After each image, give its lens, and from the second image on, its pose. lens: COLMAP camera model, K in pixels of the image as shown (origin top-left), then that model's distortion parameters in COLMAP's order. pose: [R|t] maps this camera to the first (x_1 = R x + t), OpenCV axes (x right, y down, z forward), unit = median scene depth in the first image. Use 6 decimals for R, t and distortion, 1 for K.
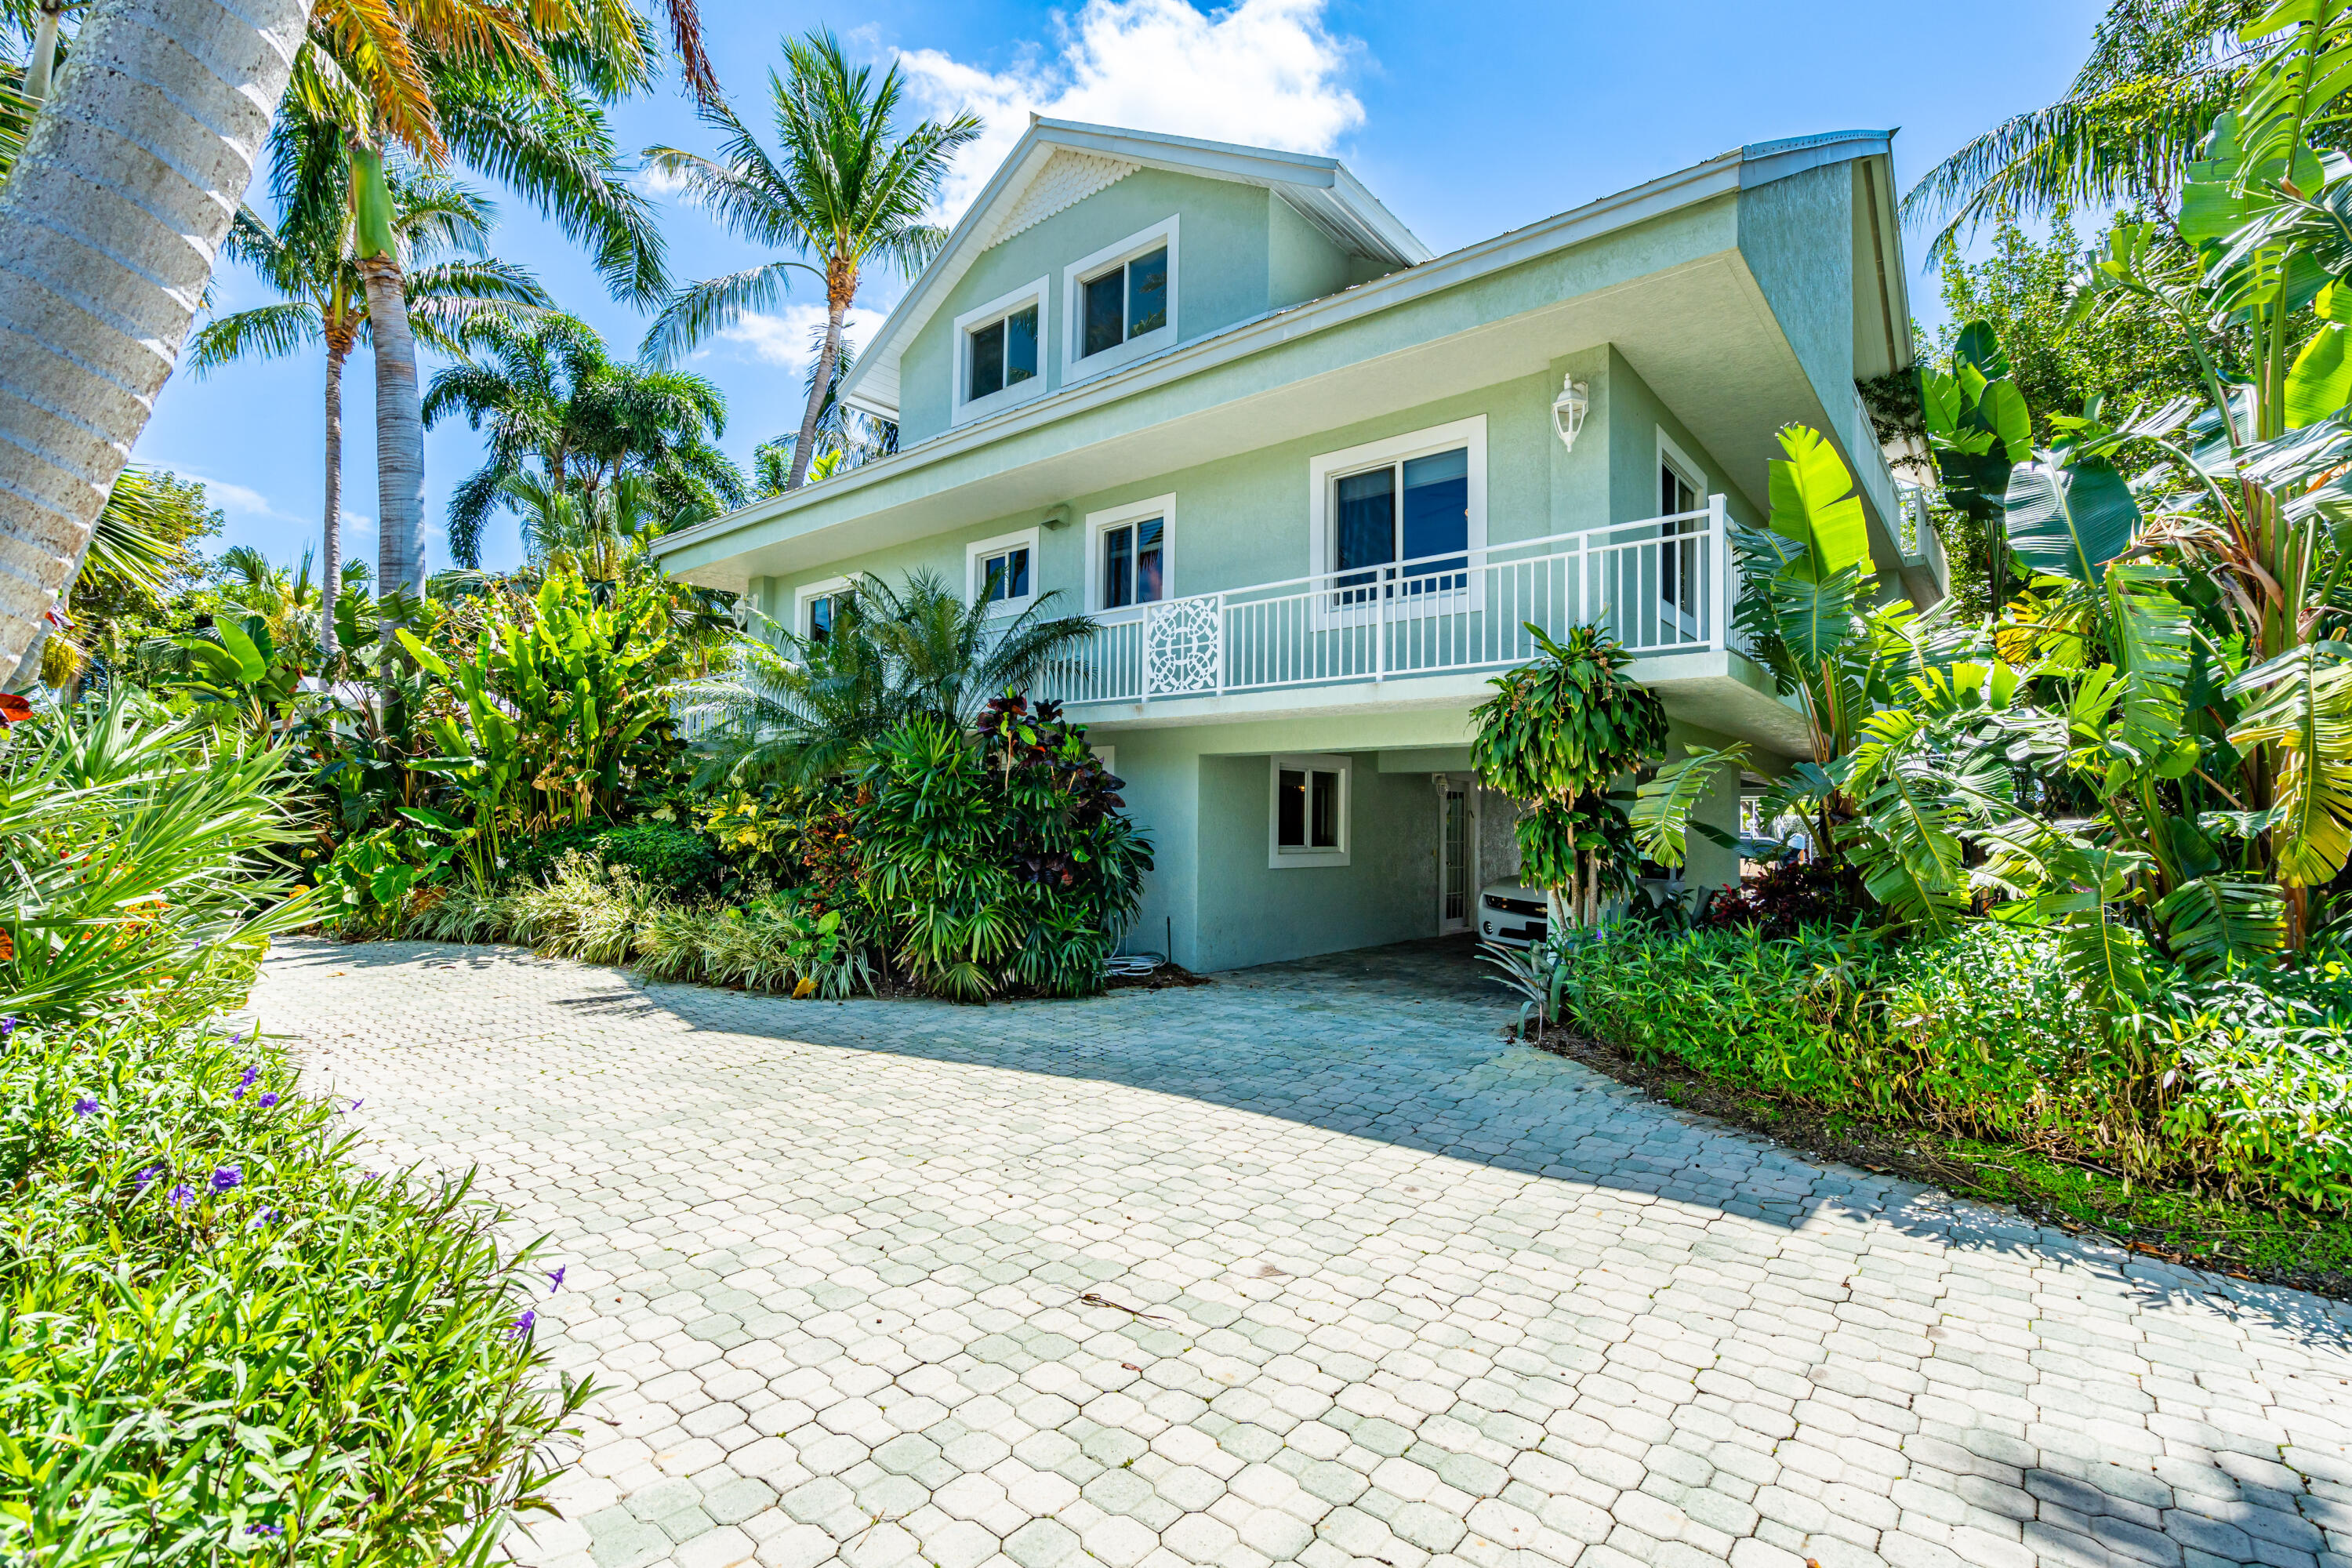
lens RADIAL K [[1032.2, 0, 1177.1], [0, 1032.2, 794.5], [0, 0, 1]] dist [0.003079, 0.000045]
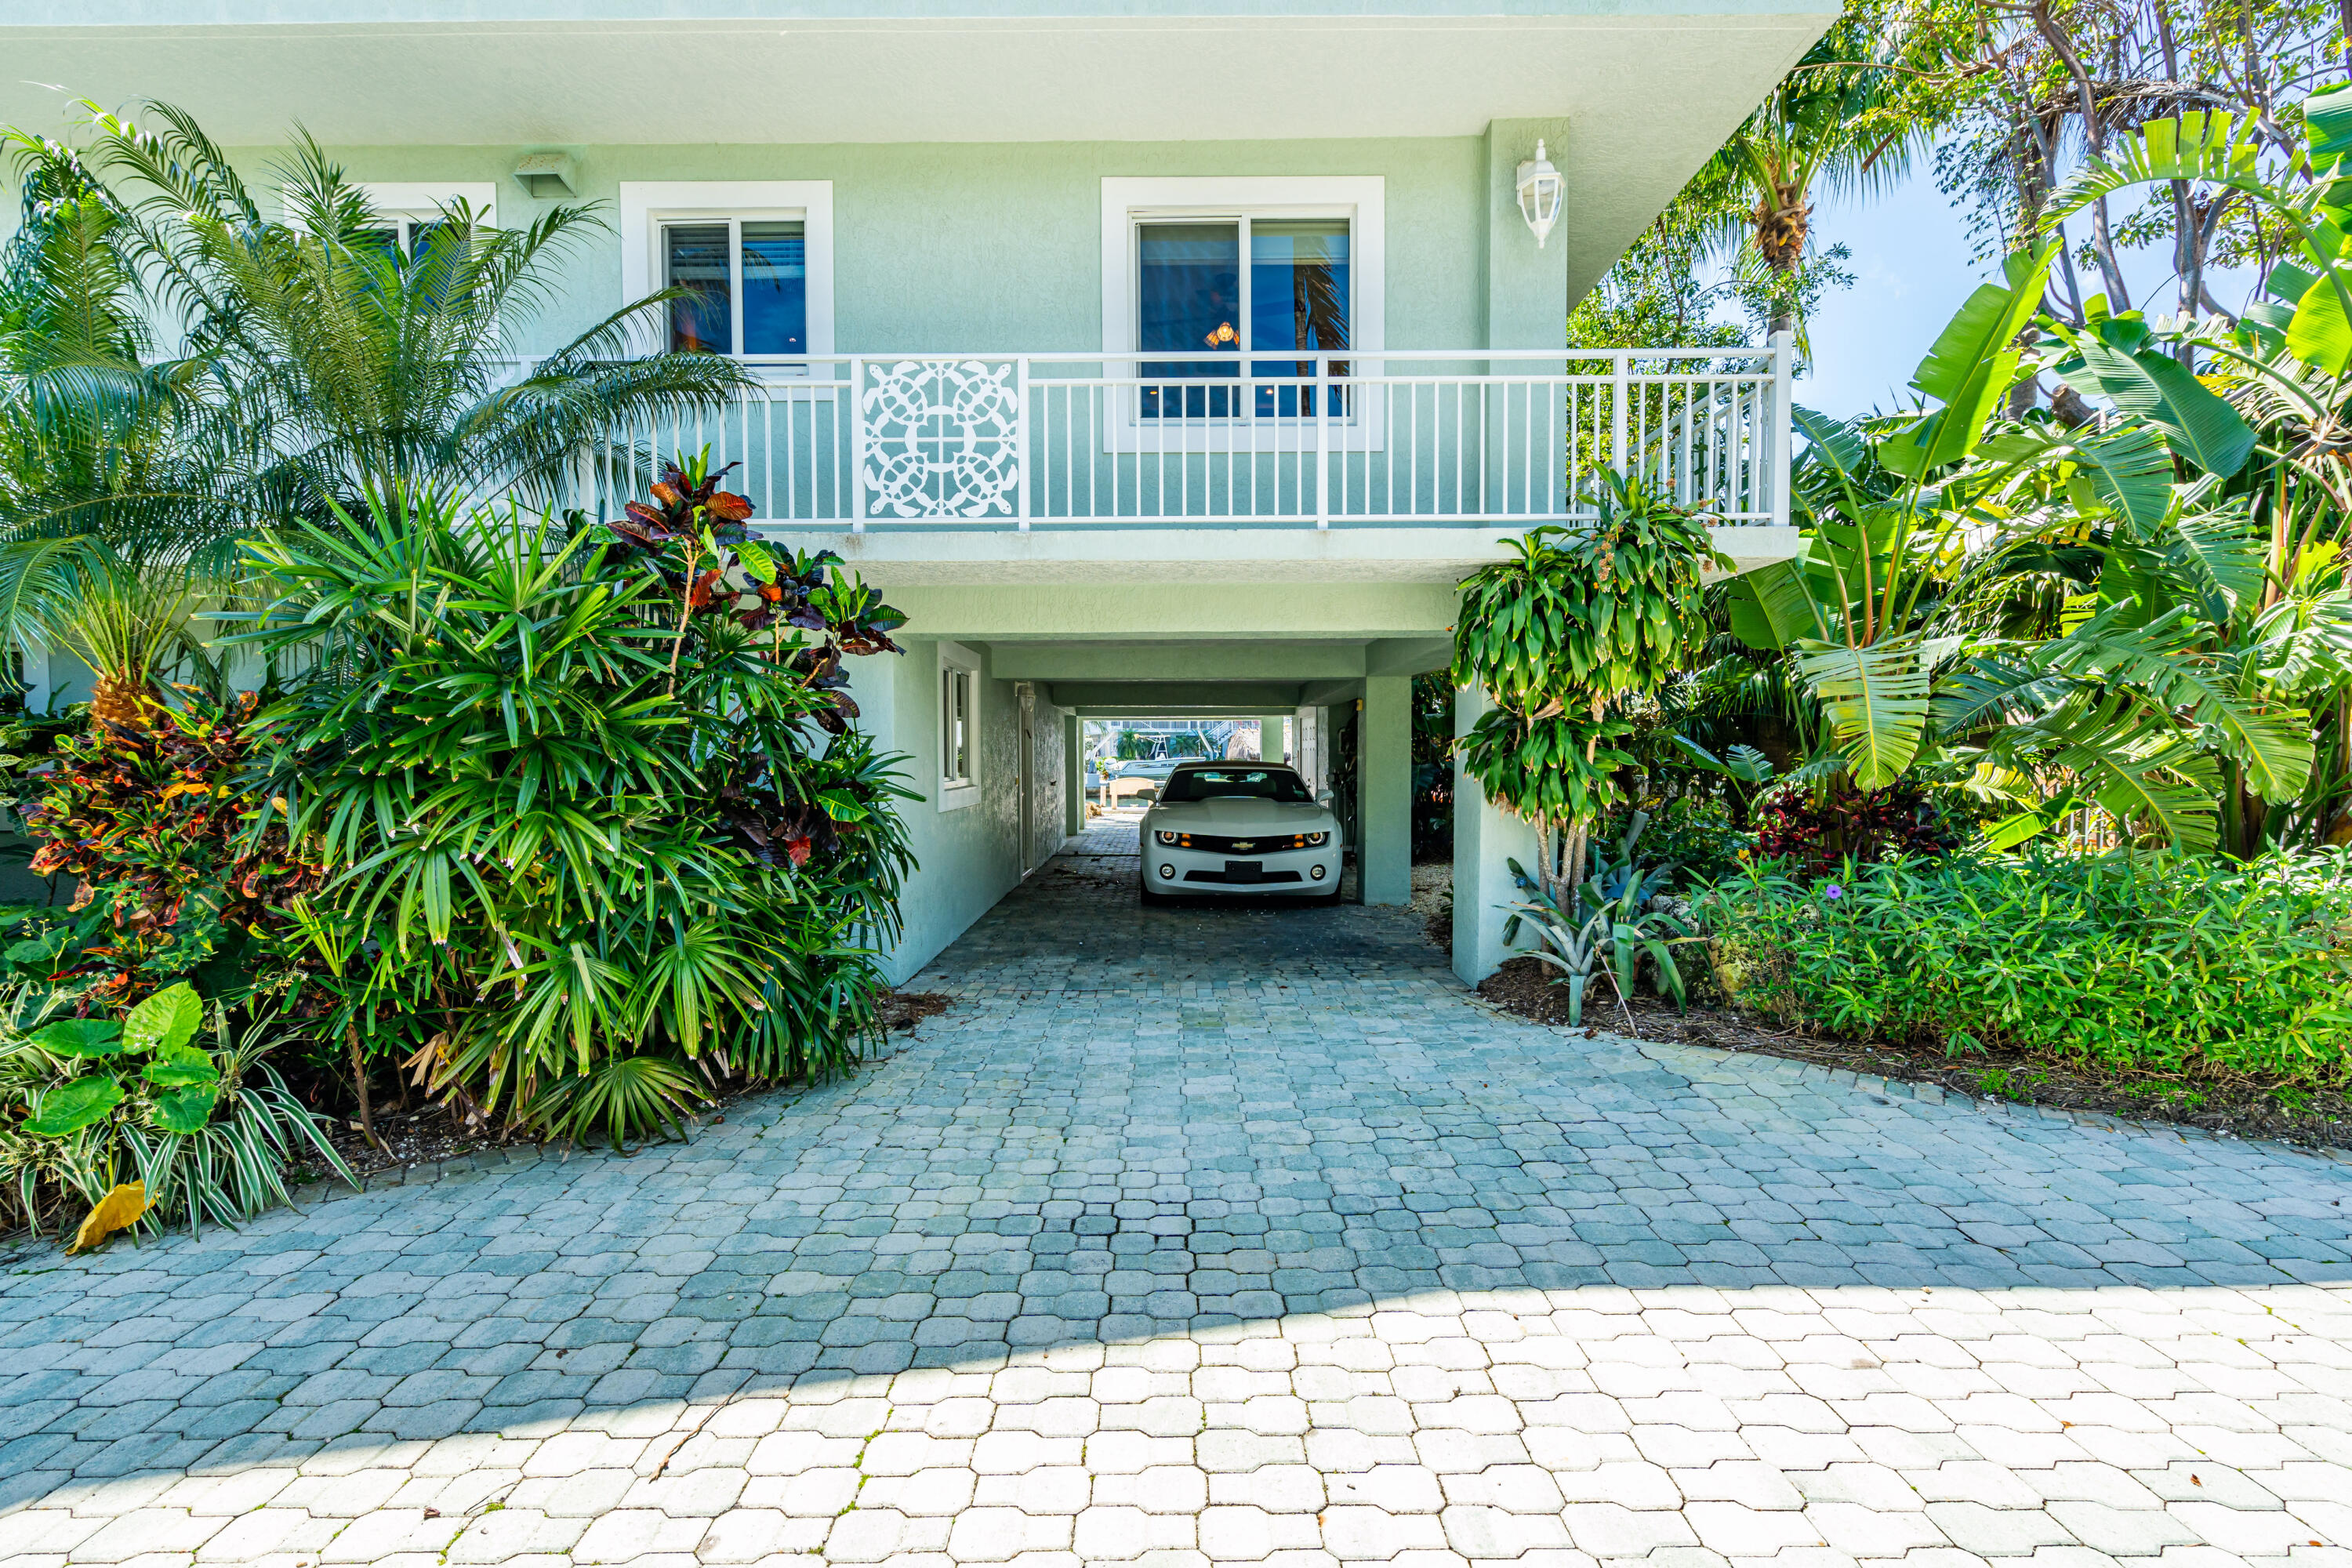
lens RADIAL K [[1104.5, 0, 1175.1], [0, 1104.5, 775.2], [0, 0, 1]] dist [0.004351, -0.000099]
pose [[0.779486, -0.023244, 0.625988, -0.292730], [-0.004217, 0.999094, 0.042349, 0.016974], [-0.626406, -0.035651, 0.778682, 0.449006]]
